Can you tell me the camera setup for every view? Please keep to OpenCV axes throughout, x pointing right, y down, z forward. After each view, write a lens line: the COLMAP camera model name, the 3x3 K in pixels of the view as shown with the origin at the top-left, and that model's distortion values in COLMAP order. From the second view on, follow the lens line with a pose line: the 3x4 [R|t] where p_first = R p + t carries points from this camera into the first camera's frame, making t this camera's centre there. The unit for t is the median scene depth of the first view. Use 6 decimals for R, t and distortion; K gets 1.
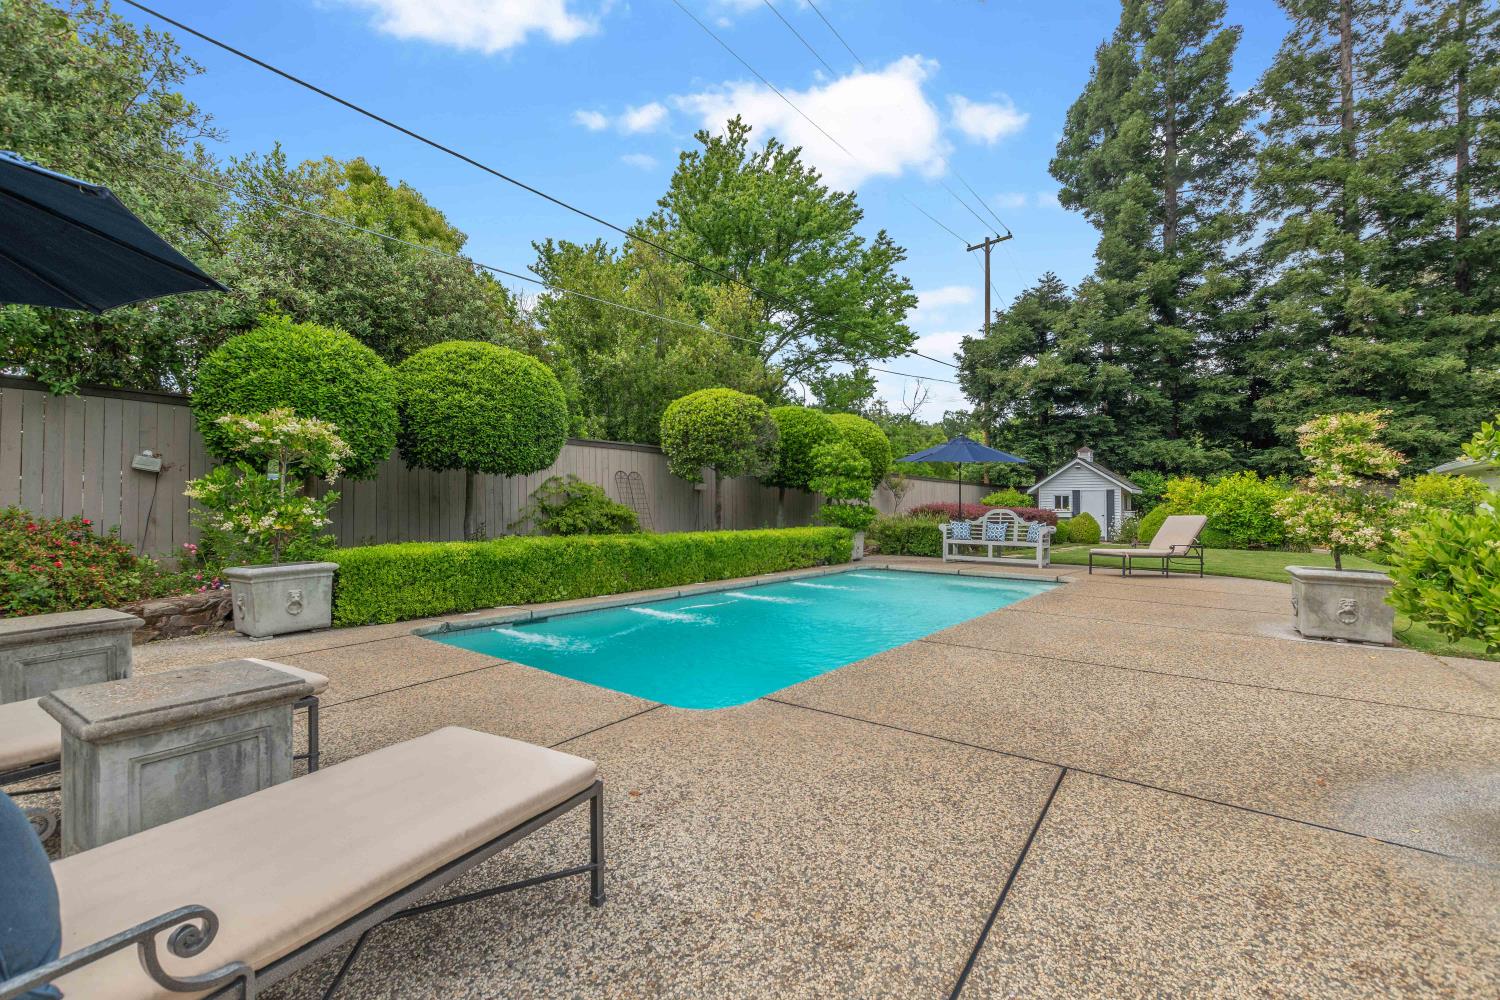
lens RADIAL K [[652.6, 0, 758.6], [0, 652.6, 504.2], [0, 0, 1]] dist [0.007307, -0.002212]
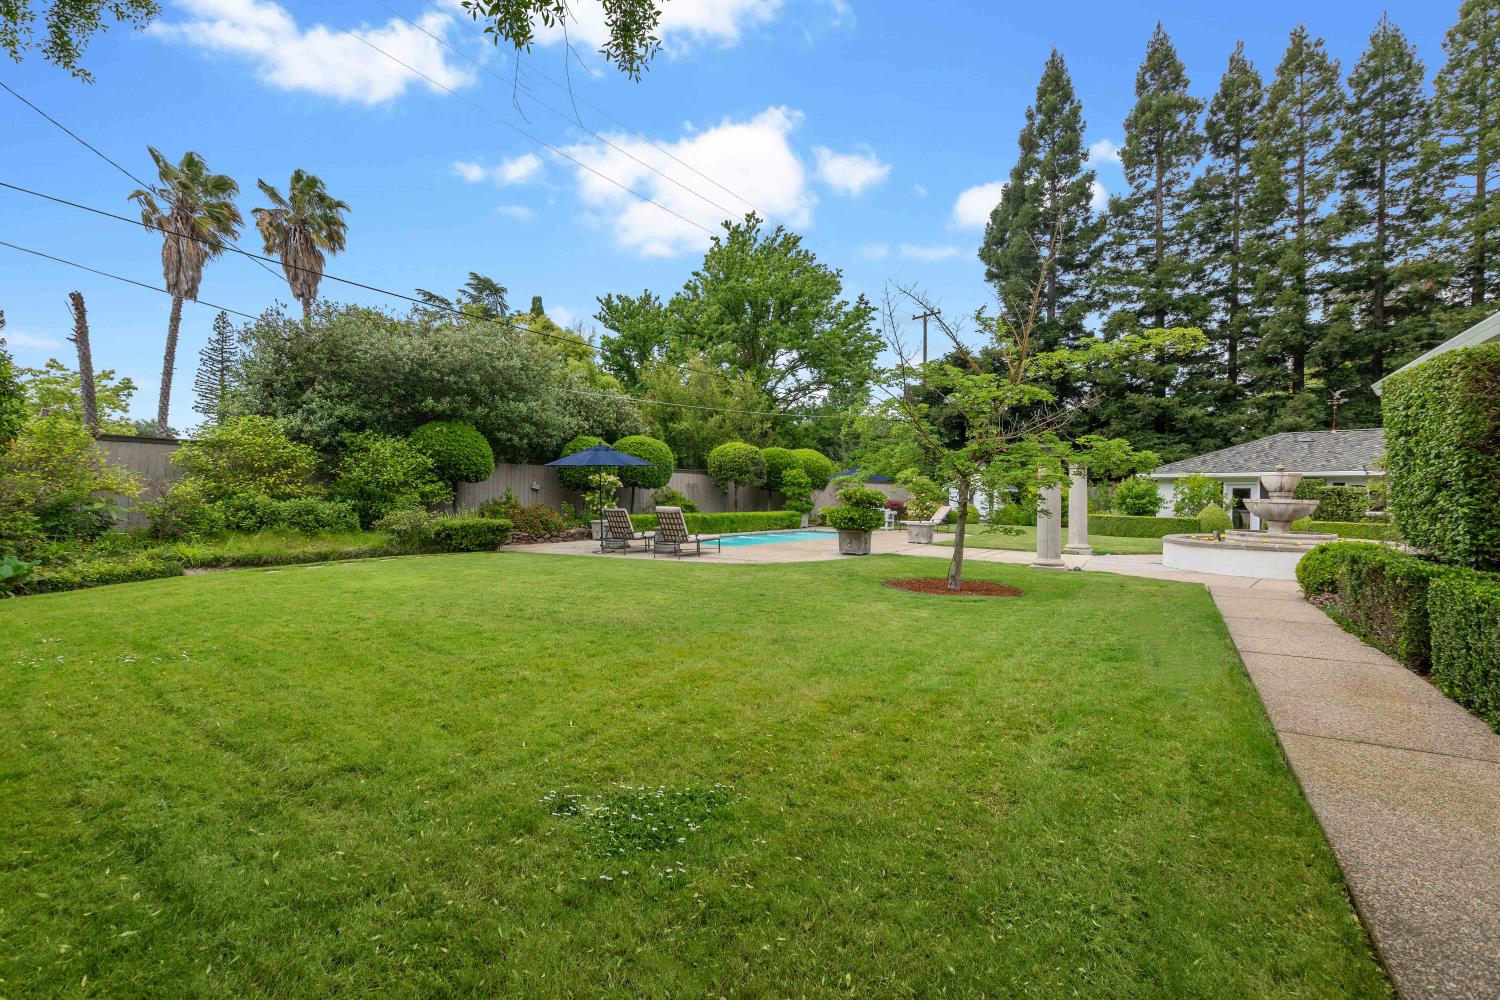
lens RADIAL K [[681.7, 0, 761.3], [0, 681.7, 496.2], [0, 0, 1]] dist [-0.000446, 0.000136]
pose [[0.999601, 0.004577, -0.027864, 0.037599], [-0.004440, 0.999978, 0.004994, -0.010839], [0.027886, -0.004868, 0.999599, -0.552371]]
